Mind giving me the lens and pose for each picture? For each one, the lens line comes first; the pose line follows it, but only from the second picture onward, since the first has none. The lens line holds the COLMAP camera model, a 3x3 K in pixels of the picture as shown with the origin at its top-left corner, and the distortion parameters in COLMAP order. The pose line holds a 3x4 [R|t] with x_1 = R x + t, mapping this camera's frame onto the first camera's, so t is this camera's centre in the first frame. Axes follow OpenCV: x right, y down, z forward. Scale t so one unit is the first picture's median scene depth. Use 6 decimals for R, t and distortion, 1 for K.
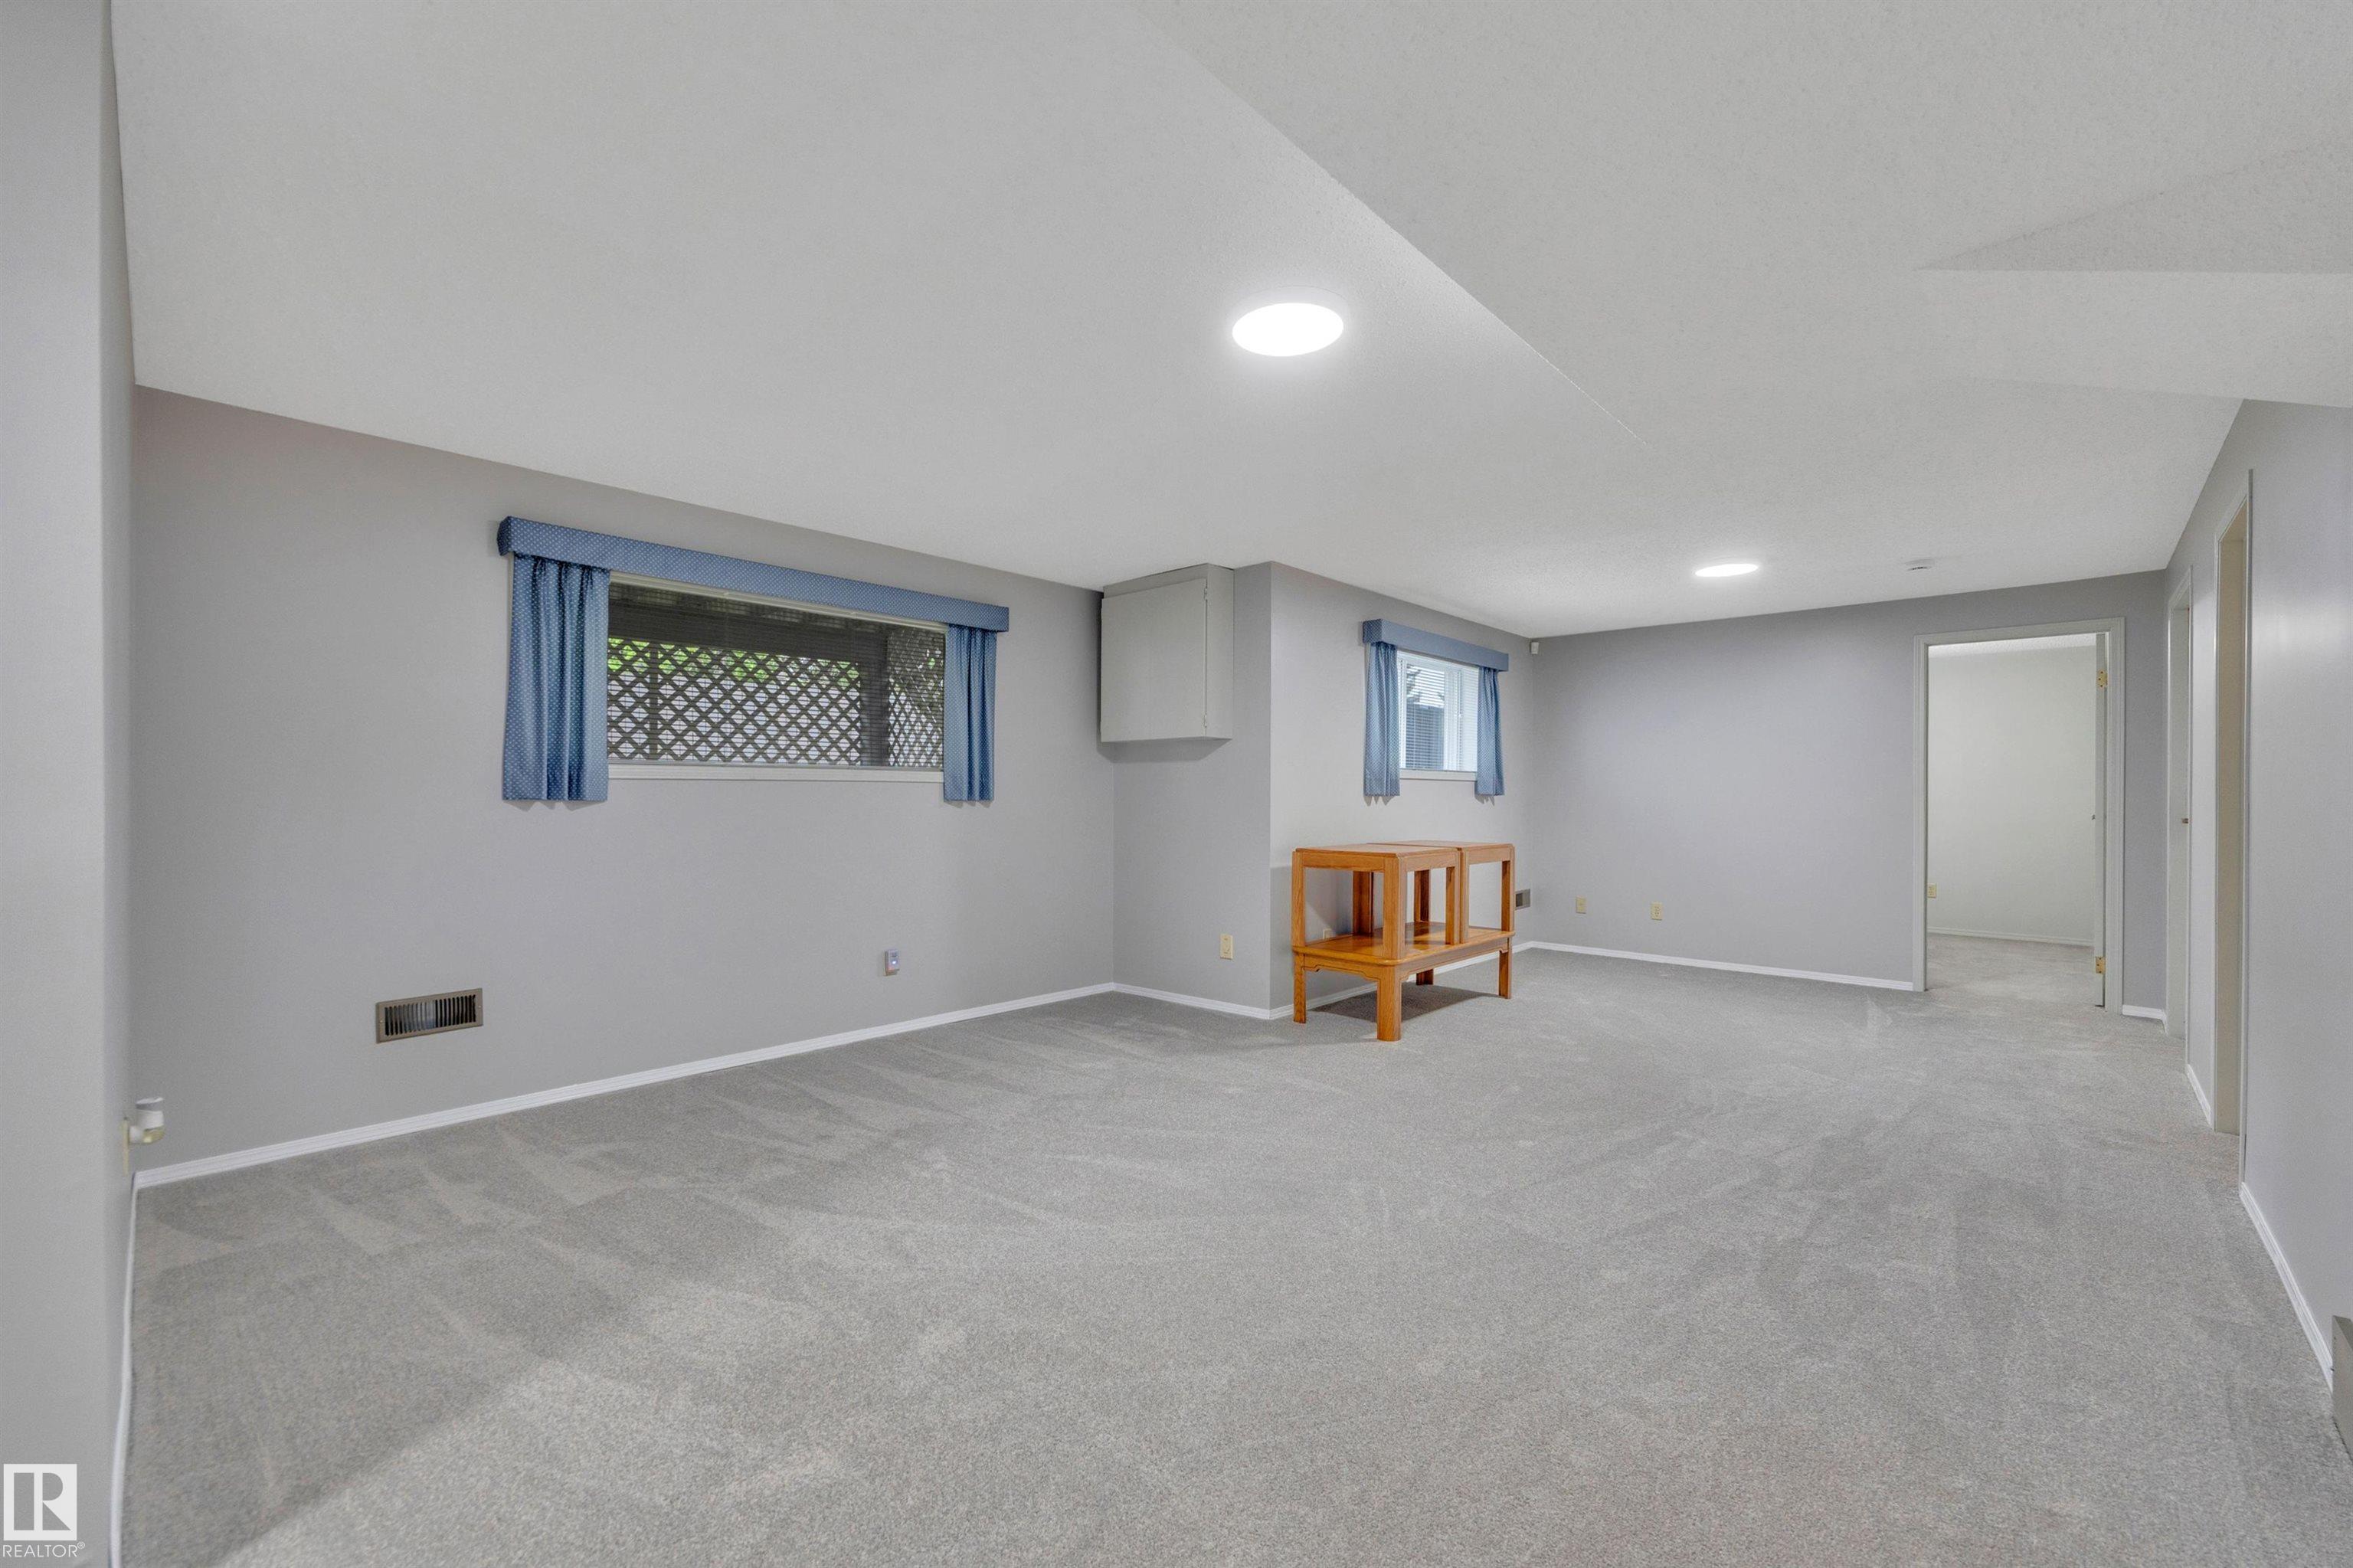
lens RADIAL K [[952.1, 0, 1179.0], [0, 952.1, 786.2], [0, 0, 1]] dist [-0.006957, -0.000811]
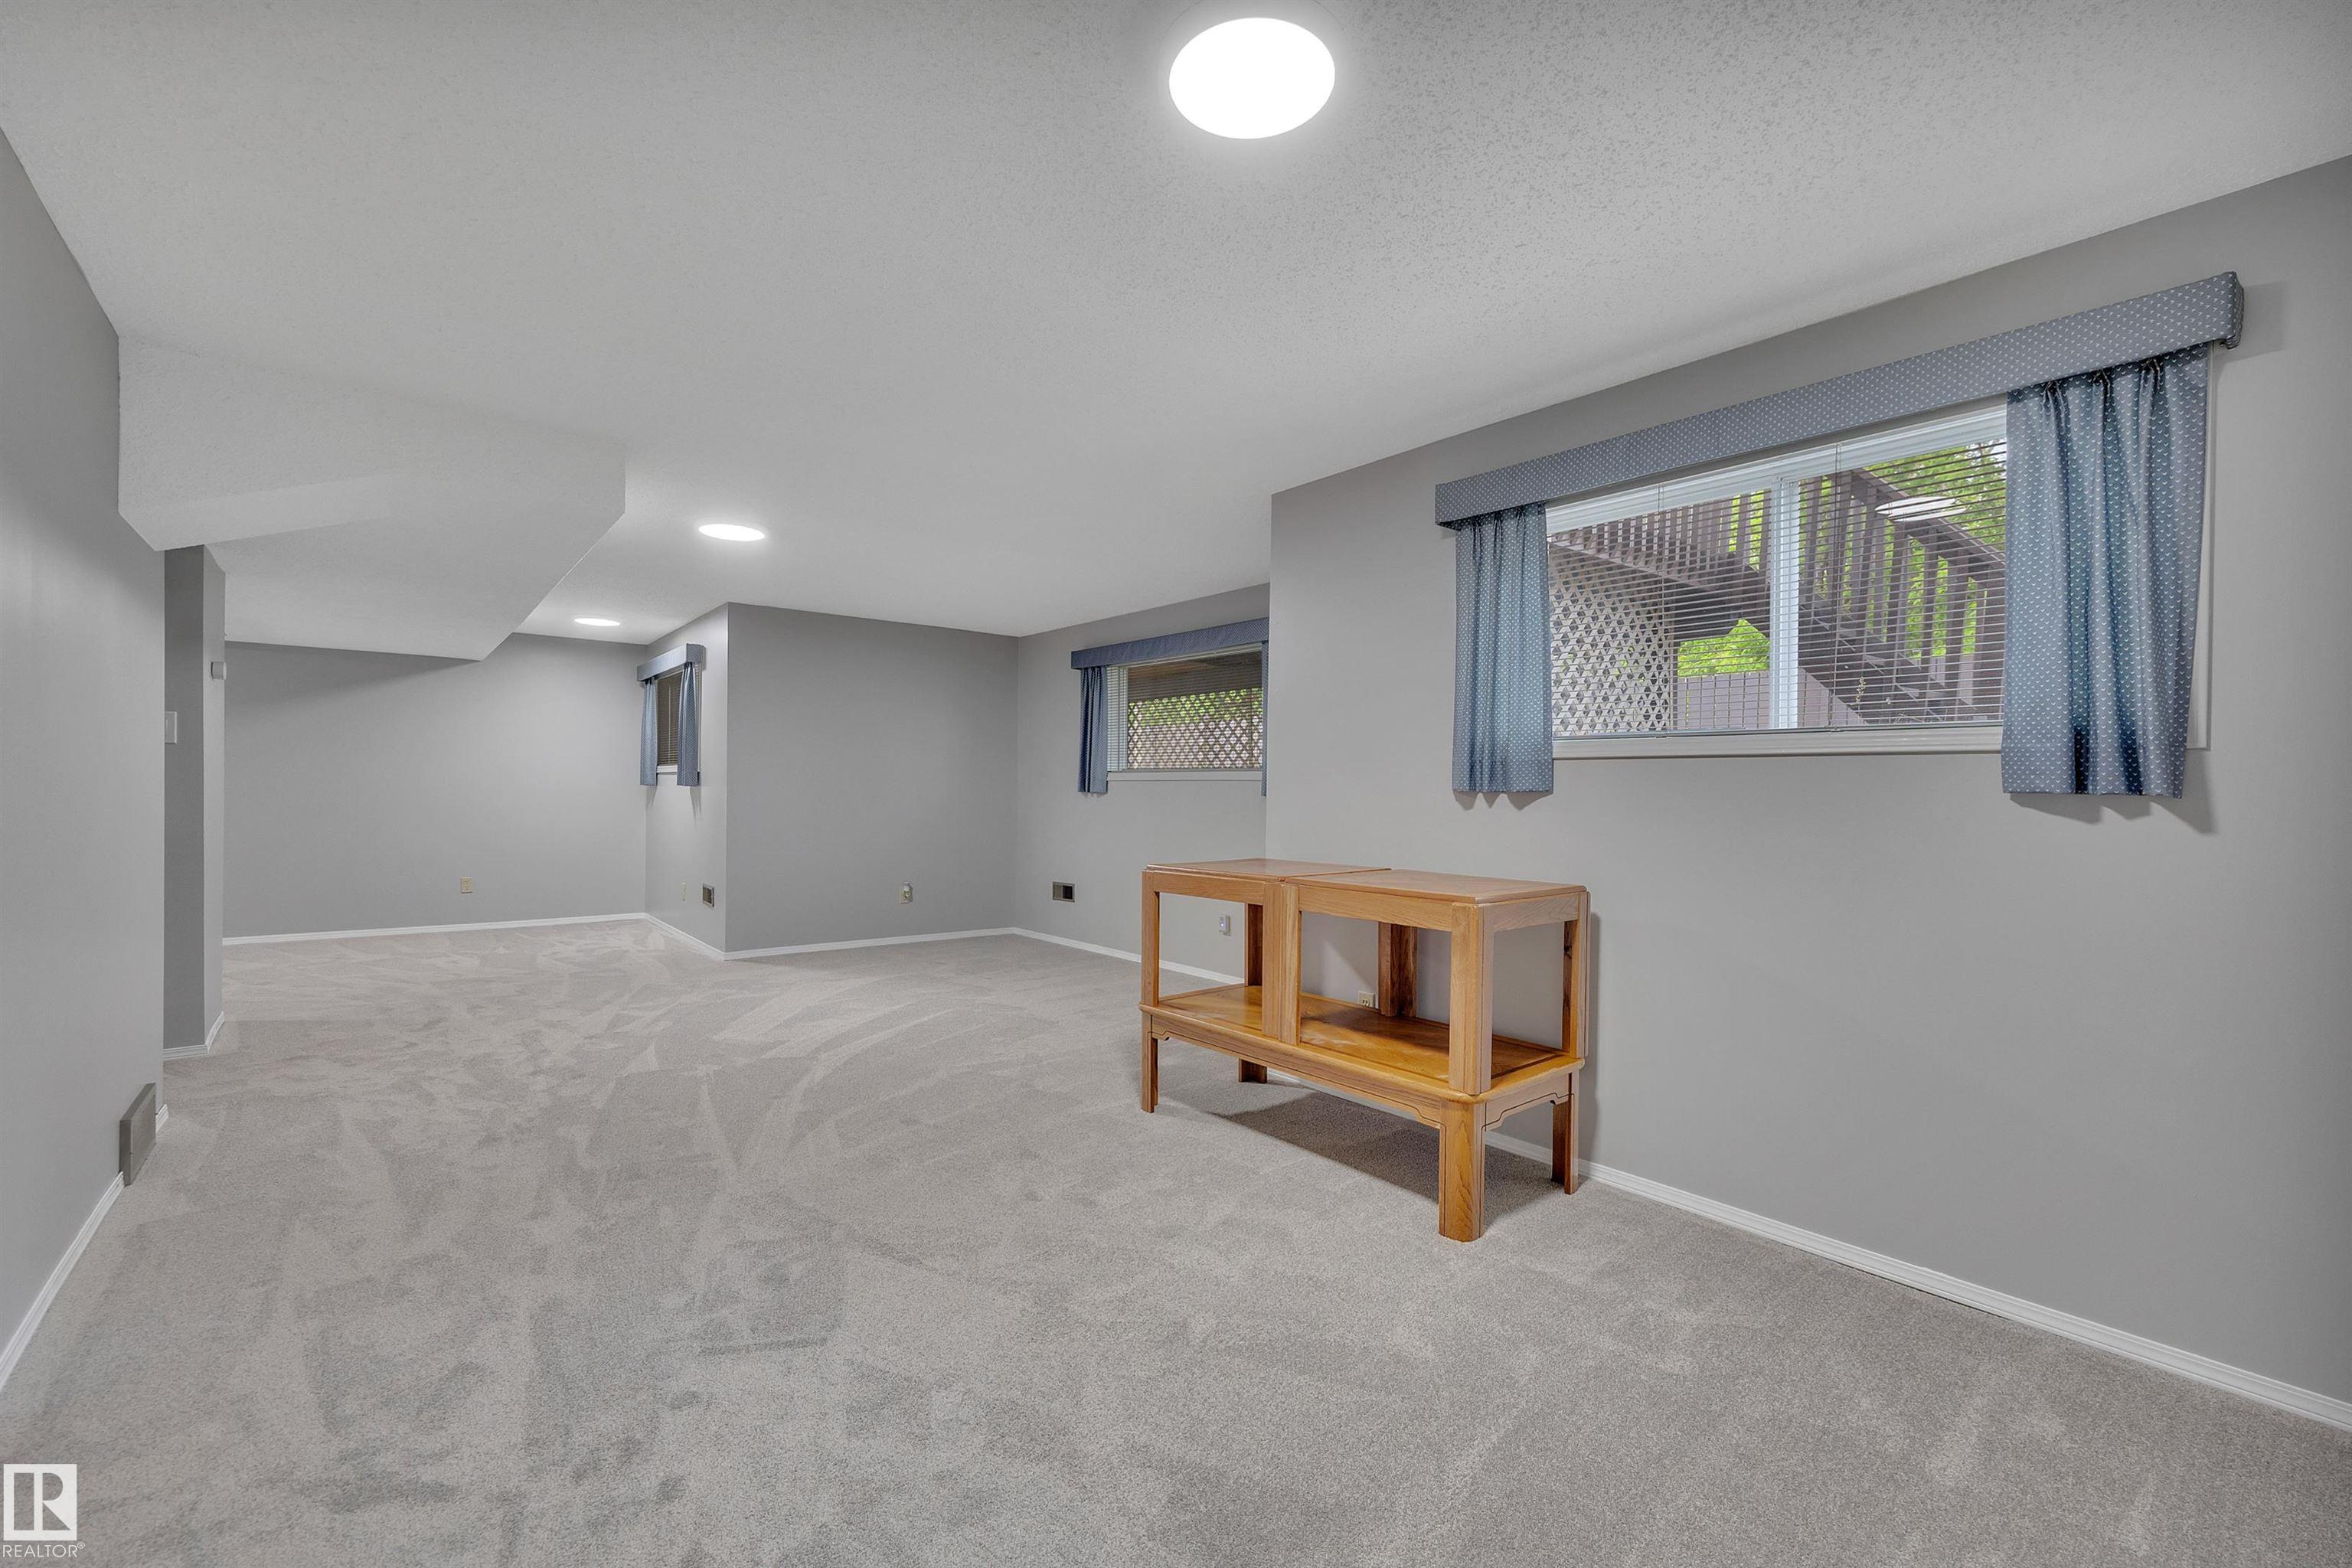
lens RADIAL K [[932.5, 0, 1164.2], [0, 932.5, 796.3], [0, 0, 1]] dist [0.009437, -0.000081]
pose [[-0.118121, -0.001310, -0.992998, 0.808064], [-0.007015, 0.999975, -0.000485, 0.014338], [0.992974, 0.006909, -0.118127, 0.923013]]
